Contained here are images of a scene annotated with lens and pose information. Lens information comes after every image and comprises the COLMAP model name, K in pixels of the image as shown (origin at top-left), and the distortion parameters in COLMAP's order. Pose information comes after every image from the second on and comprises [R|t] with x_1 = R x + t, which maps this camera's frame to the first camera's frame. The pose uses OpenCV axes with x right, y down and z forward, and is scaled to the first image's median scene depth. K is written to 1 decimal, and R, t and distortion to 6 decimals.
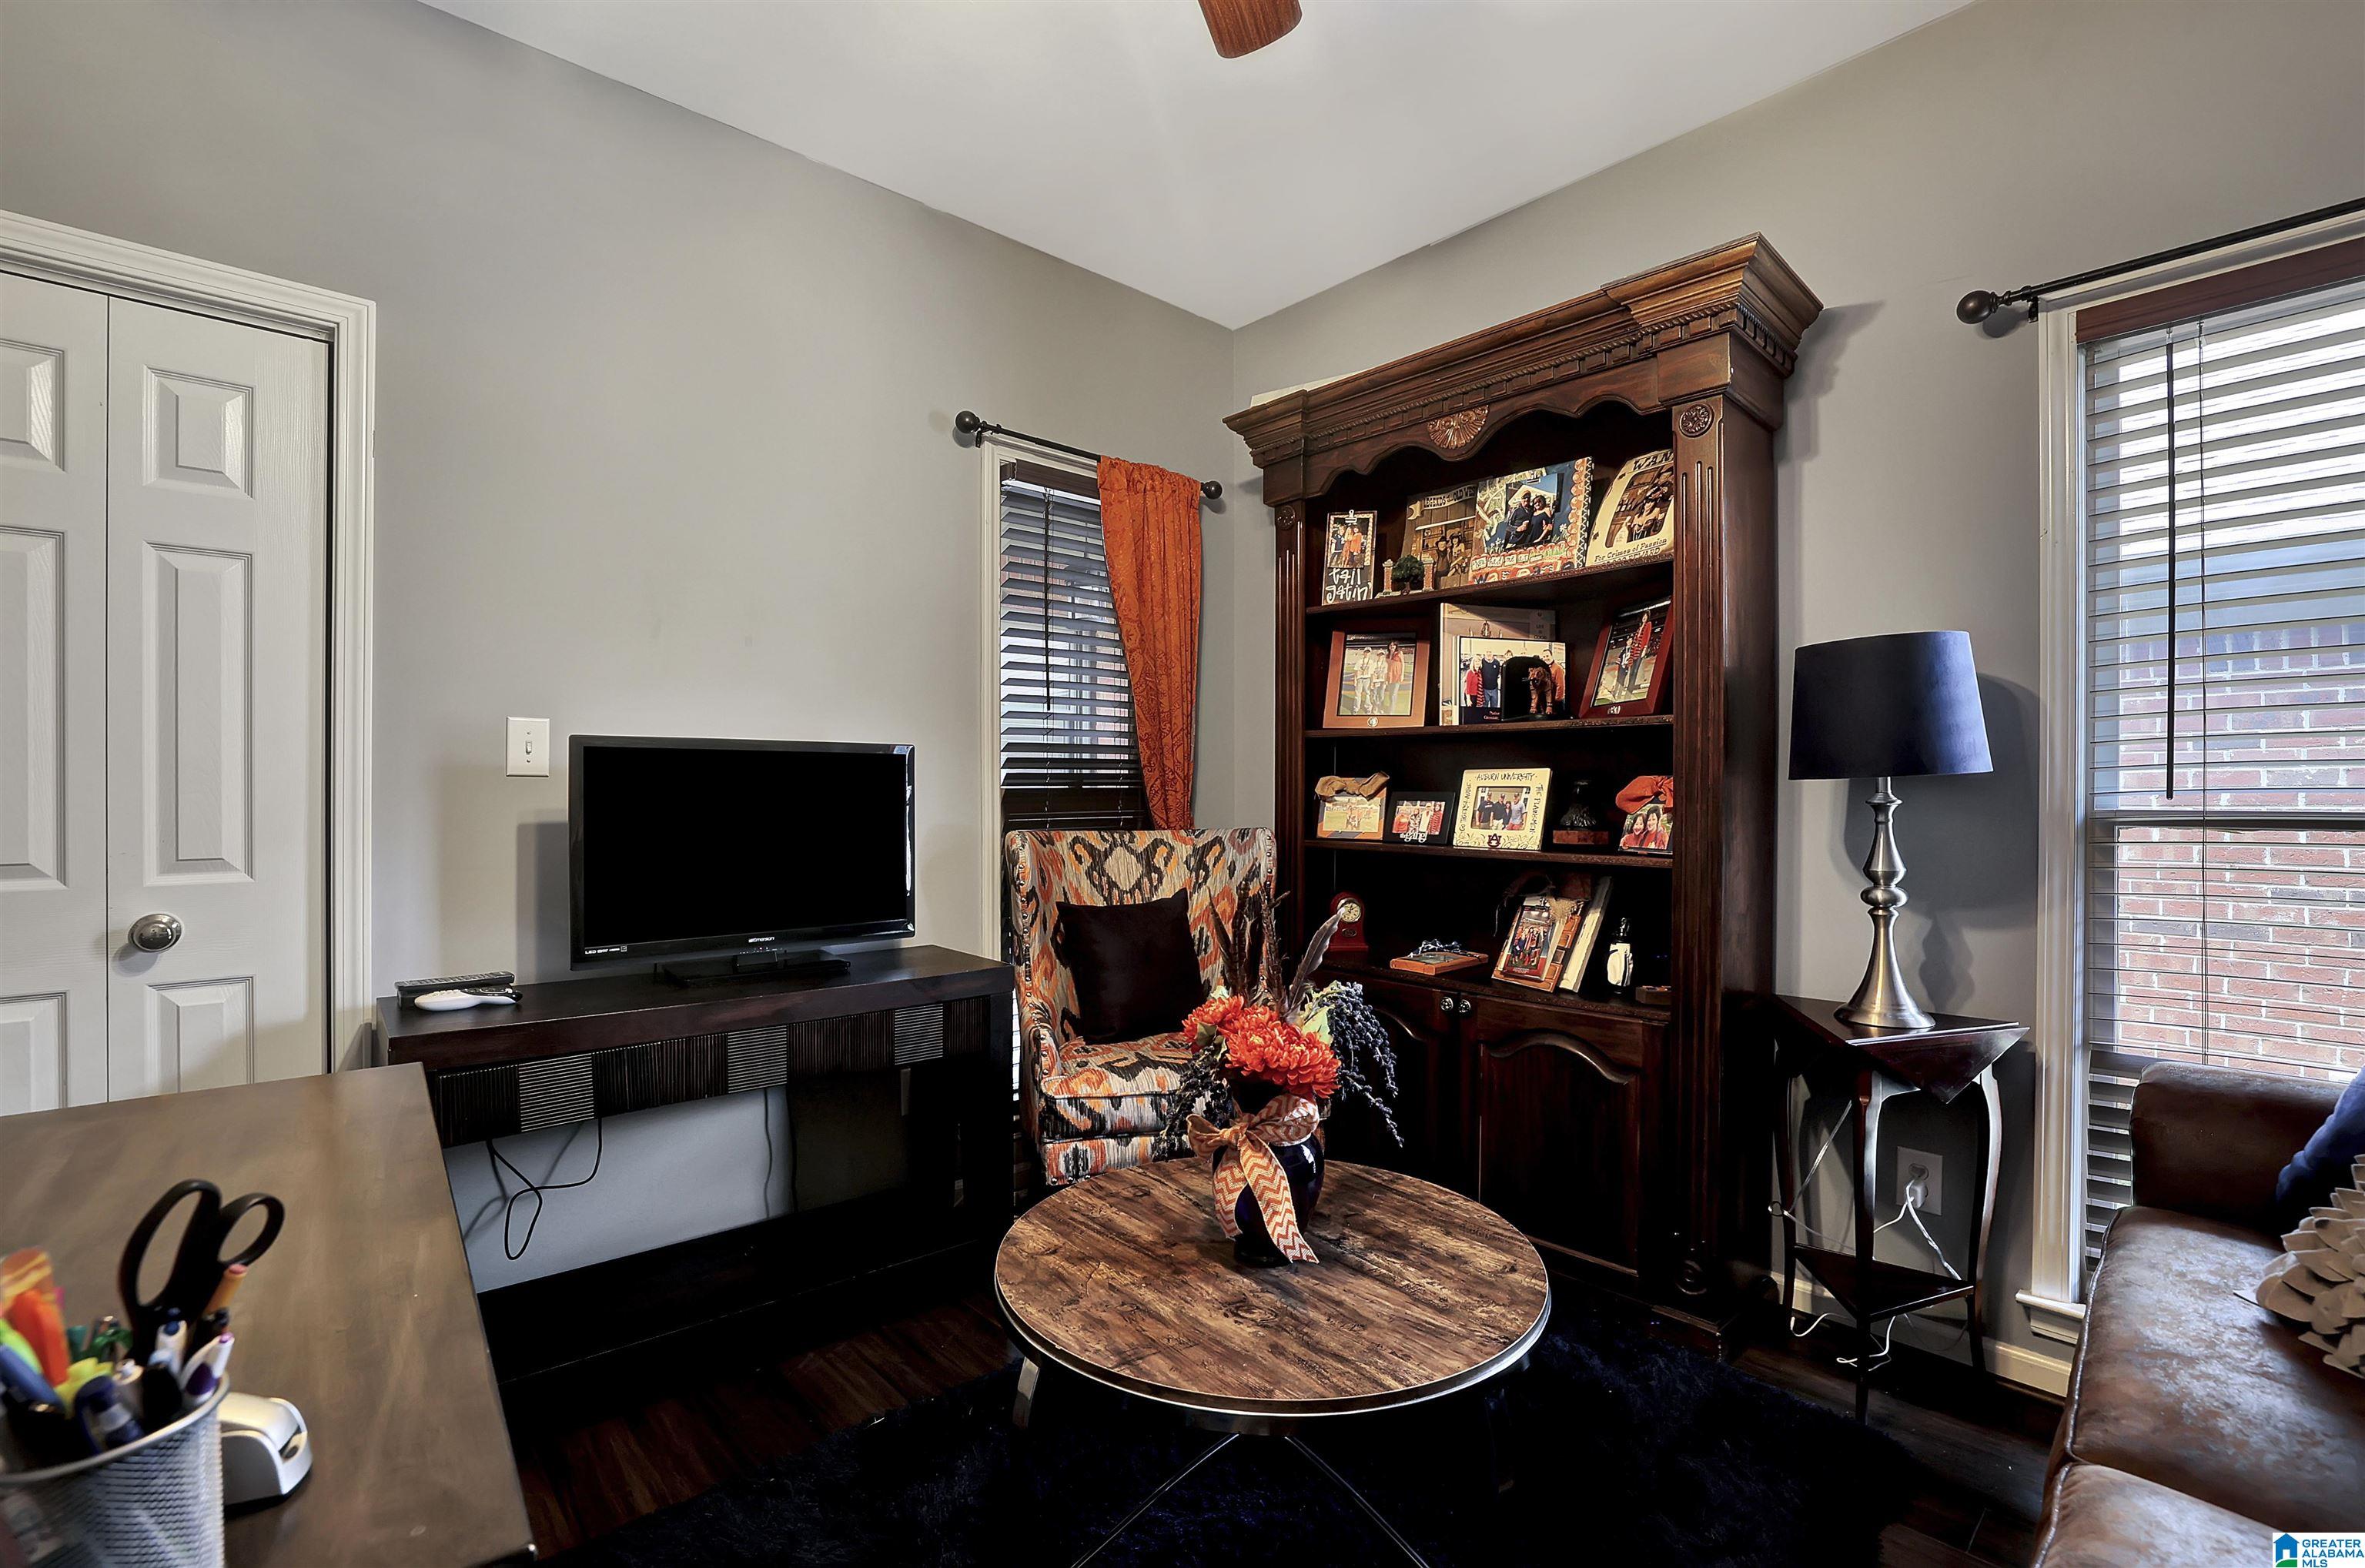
lens RADIAL K [[1091.8, 0, 1189.6], [0, 1091.8, 793.0], [0, 0, 1]] dist [0.027772, -0.000076]
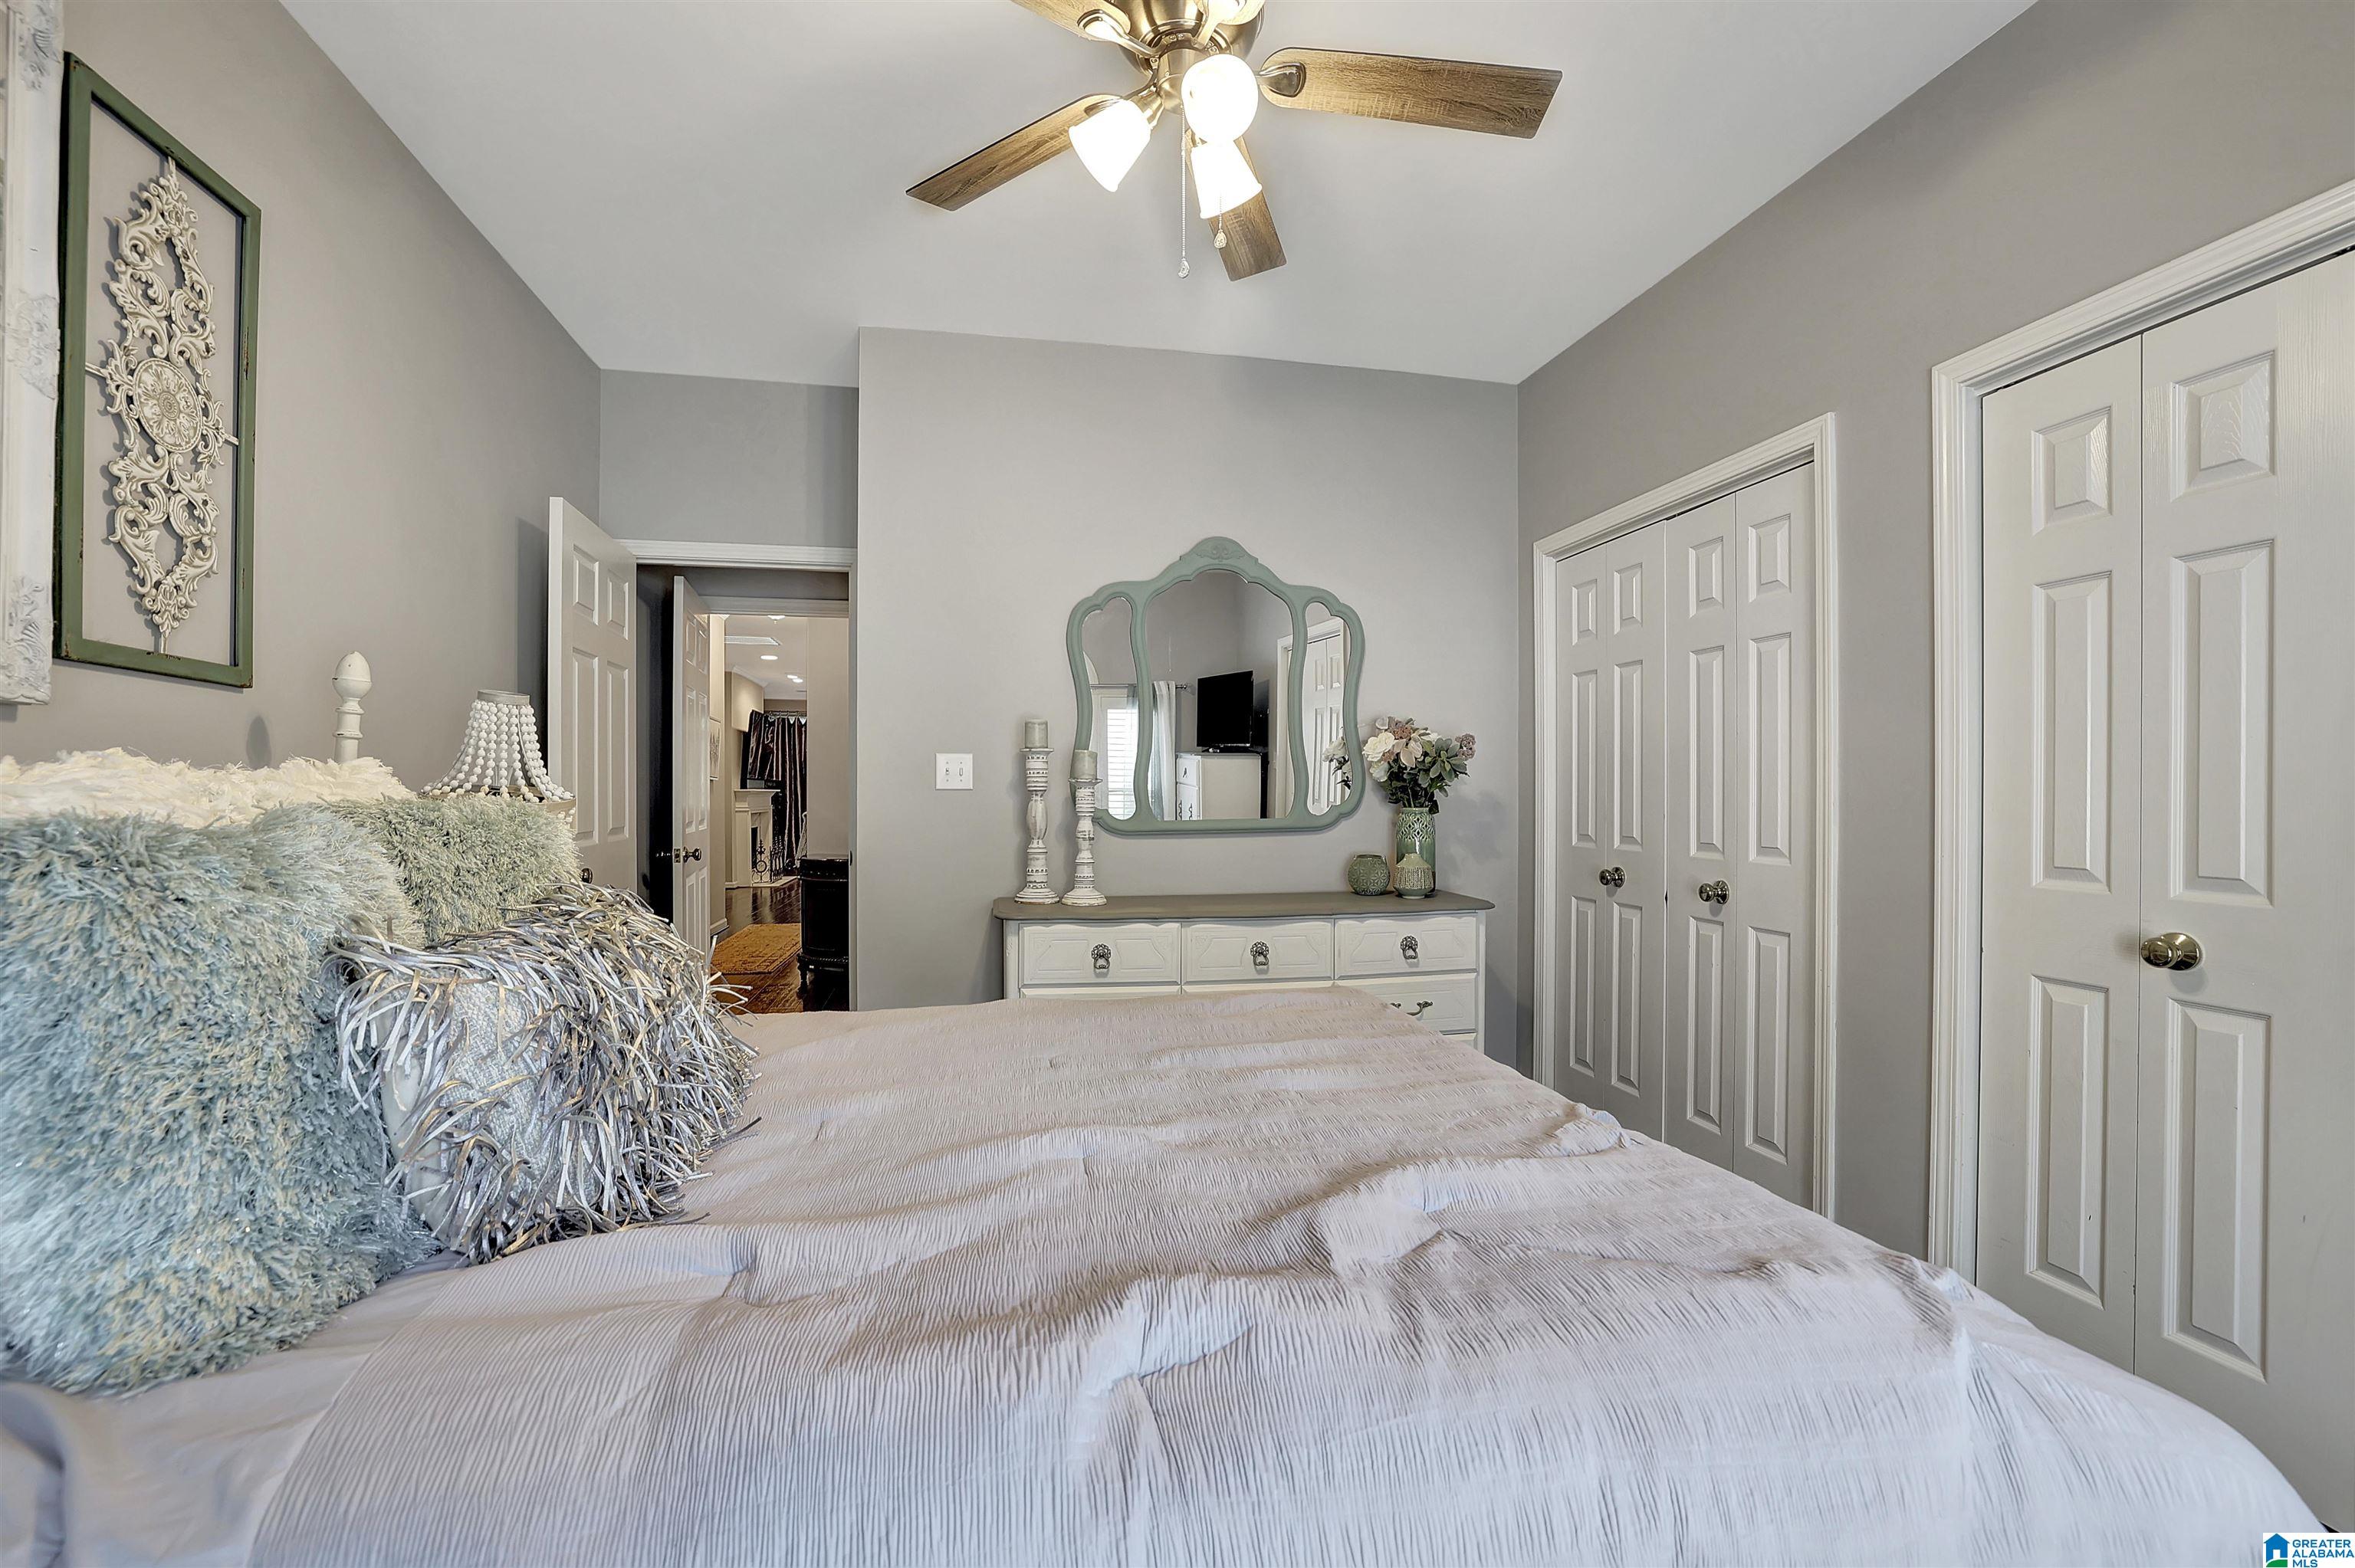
lens RADIAL K [[1047.7, 0, 1176.1], [0, 1047.7, 805.2], [0, 0, 1]] dist [-0.001244, 0.000128]
pose [[-0.515785, 0.002636, -0.856714, 0.316988], [-0.005307, 0.999966, 0.006272, -0.002917], [0.856701, 0.007781, -0.515754, 0.690061]]
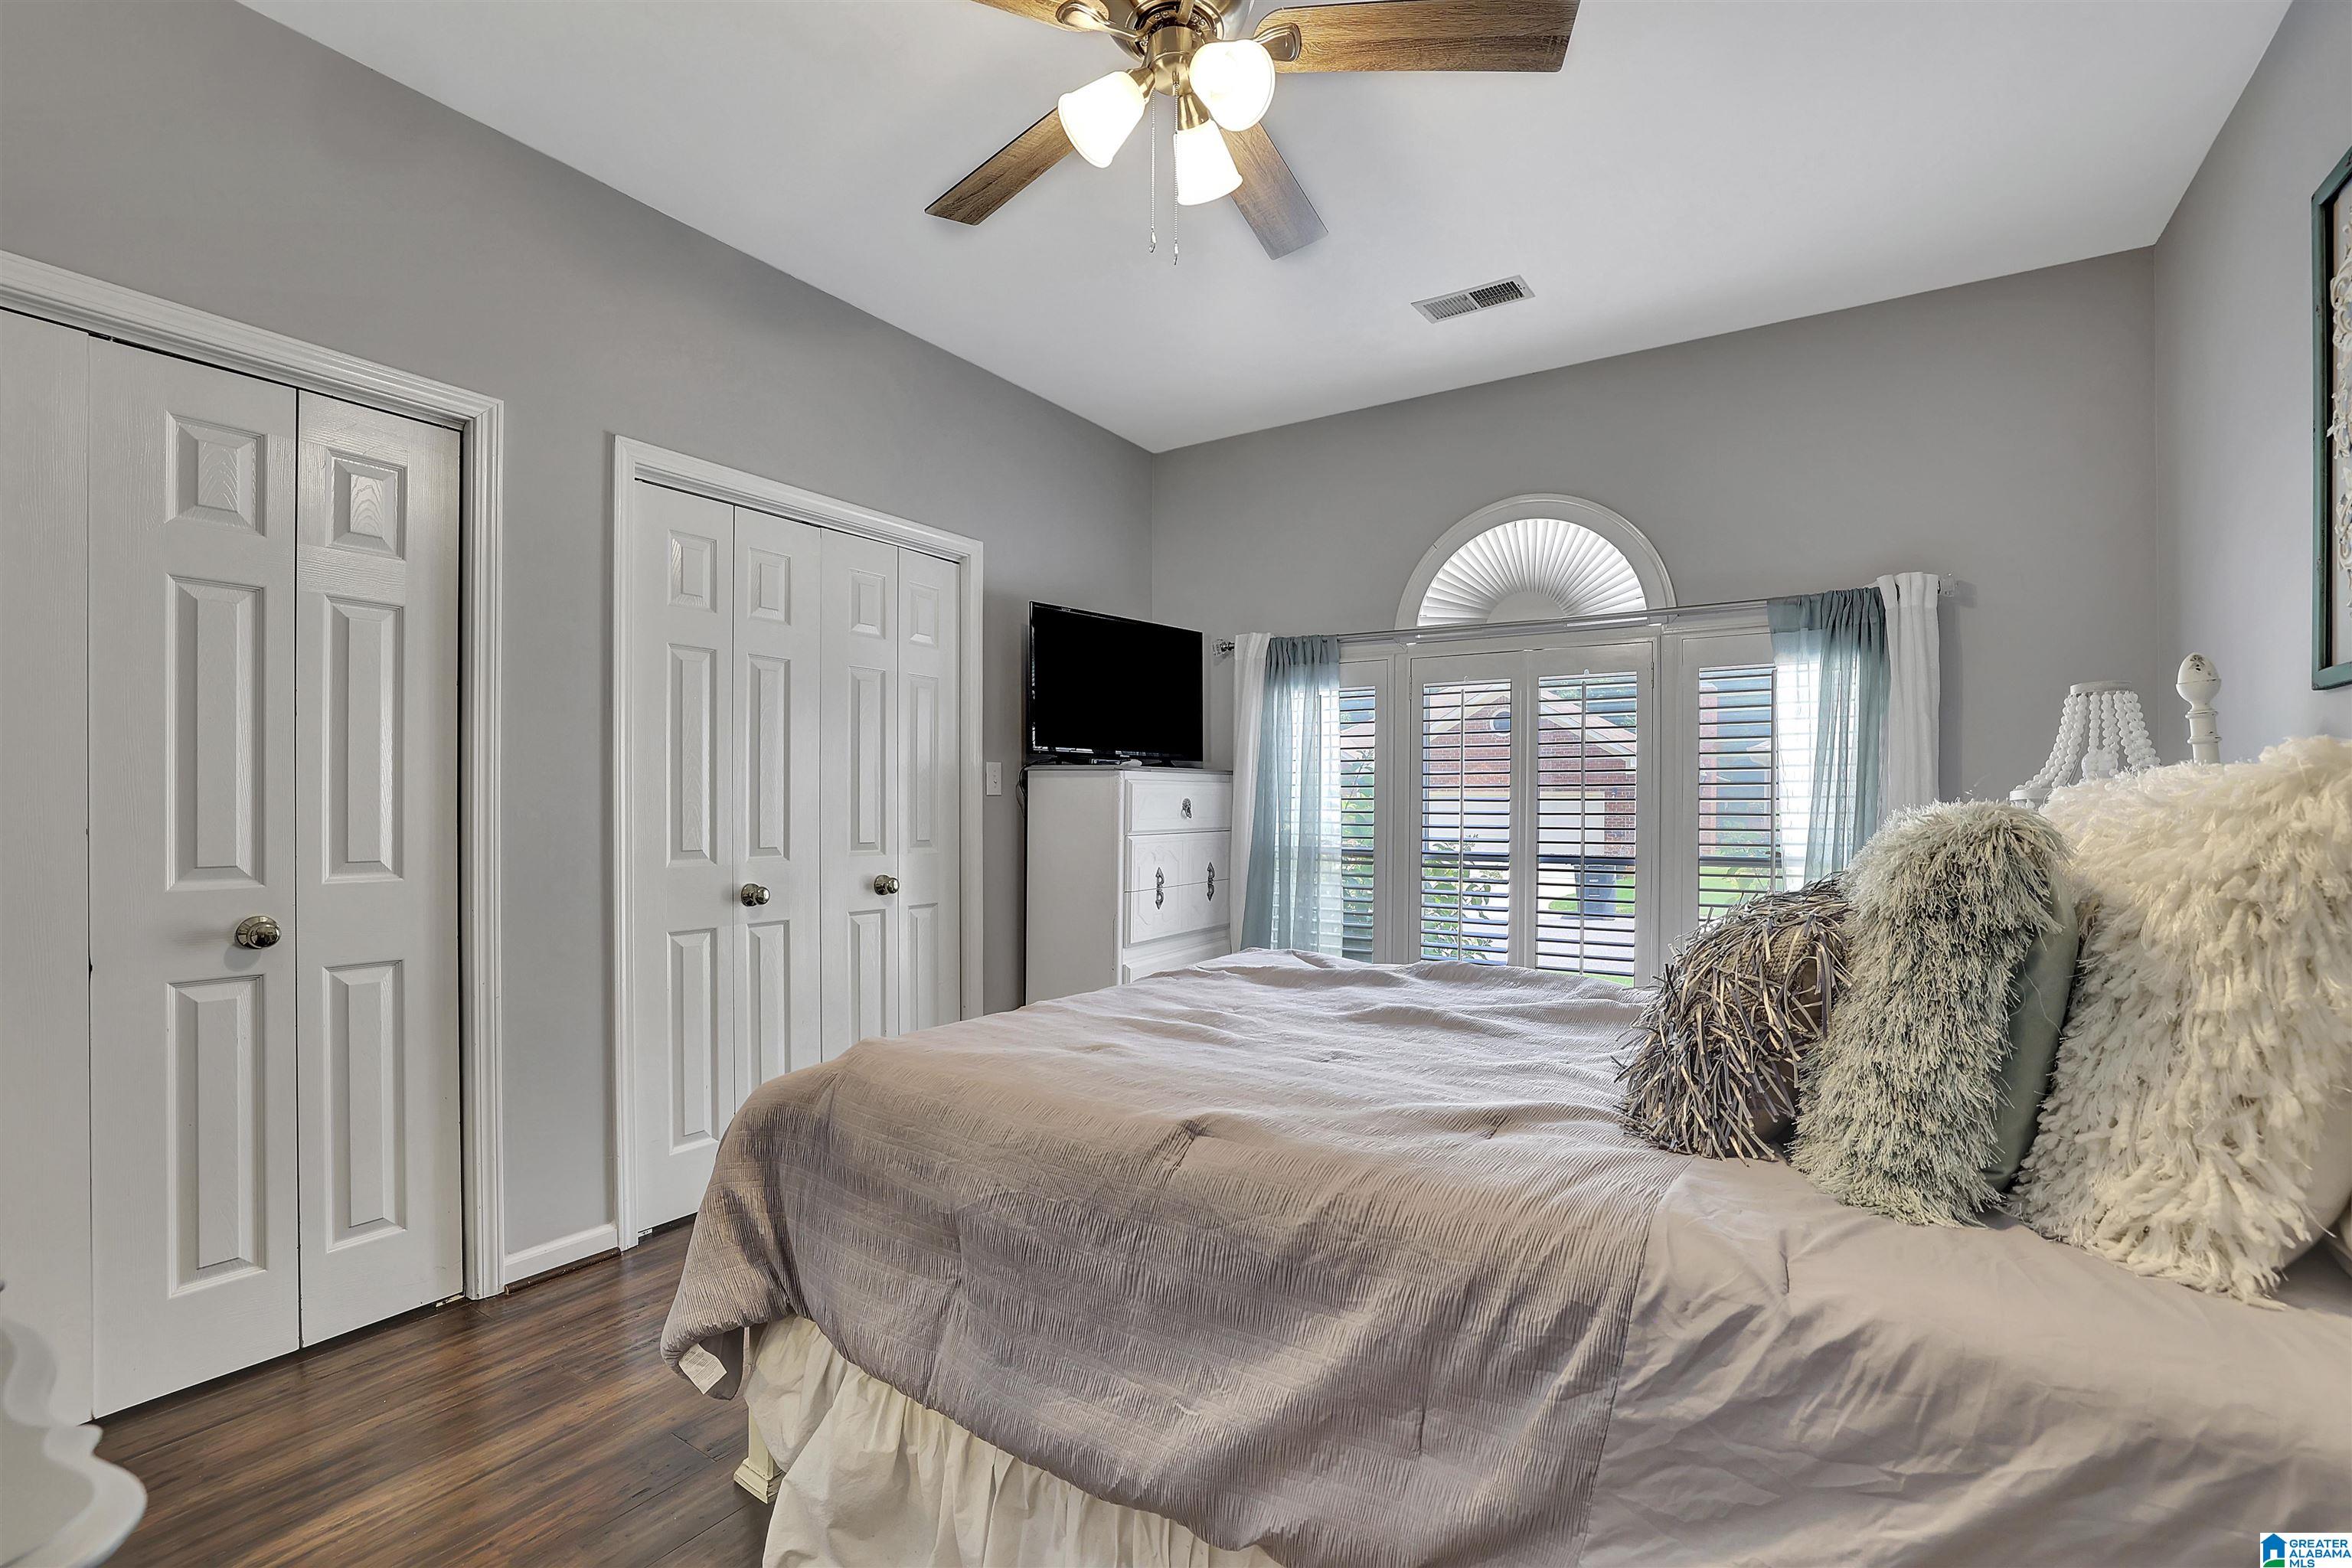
lens RADIAL K [[1066.8, 0, 1159.2], [0, 1066.8, 804.4], [0, 0, 1]] dist [-0.000912, -0.000063]
pose [[0.970206, 0.000391, 0.242280, -0.699963], [0.000280, 0.999996, -0.002736, 0.000915], [-0.242280, 0.002722, 0.970203, -0.640299]]
